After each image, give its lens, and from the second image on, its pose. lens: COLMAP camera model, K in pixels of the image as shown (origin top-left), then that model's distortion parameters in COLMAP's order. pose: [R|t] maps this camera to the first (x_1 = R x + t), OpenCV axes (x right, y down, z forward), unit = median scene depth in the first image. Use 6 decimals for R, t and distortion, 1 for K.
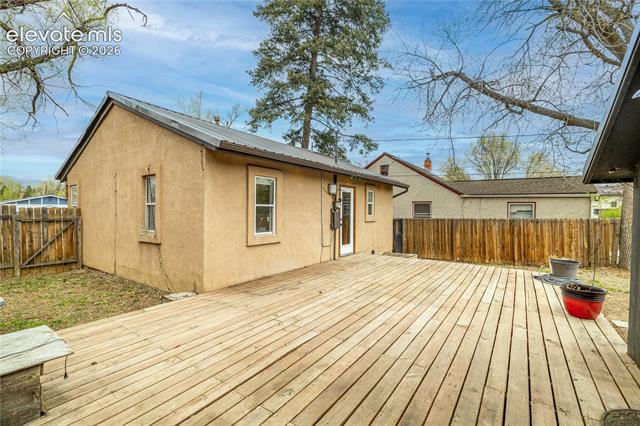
lens RADIAL K [[287.1, 0, 314.9], [0, 287.1, 210.4], [0, 0, 1]] dist [-0.014067, -0.000059]
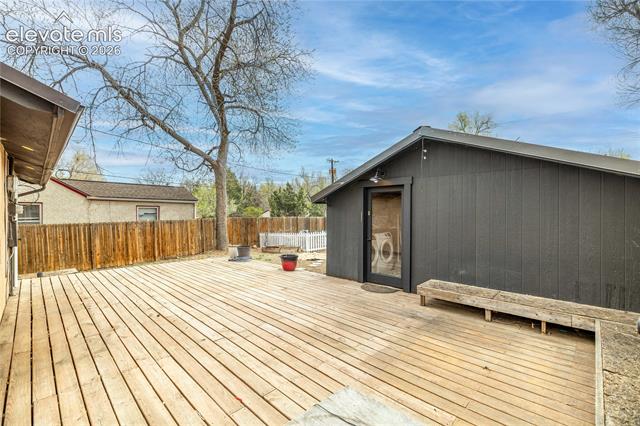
lens RADIAL K [[287.1, 0, 314.9], [0, 287.1, 210.4], [0, 0, 1]] dist [-0.014067, -0.000059]
pose [[0.178351, -0.003010, 0.983962, -0.602551], [0.003965, 0.999989, 0.002341, -0.023176], [-0.983959, 0.003484, 0.178361, 0.317833]]
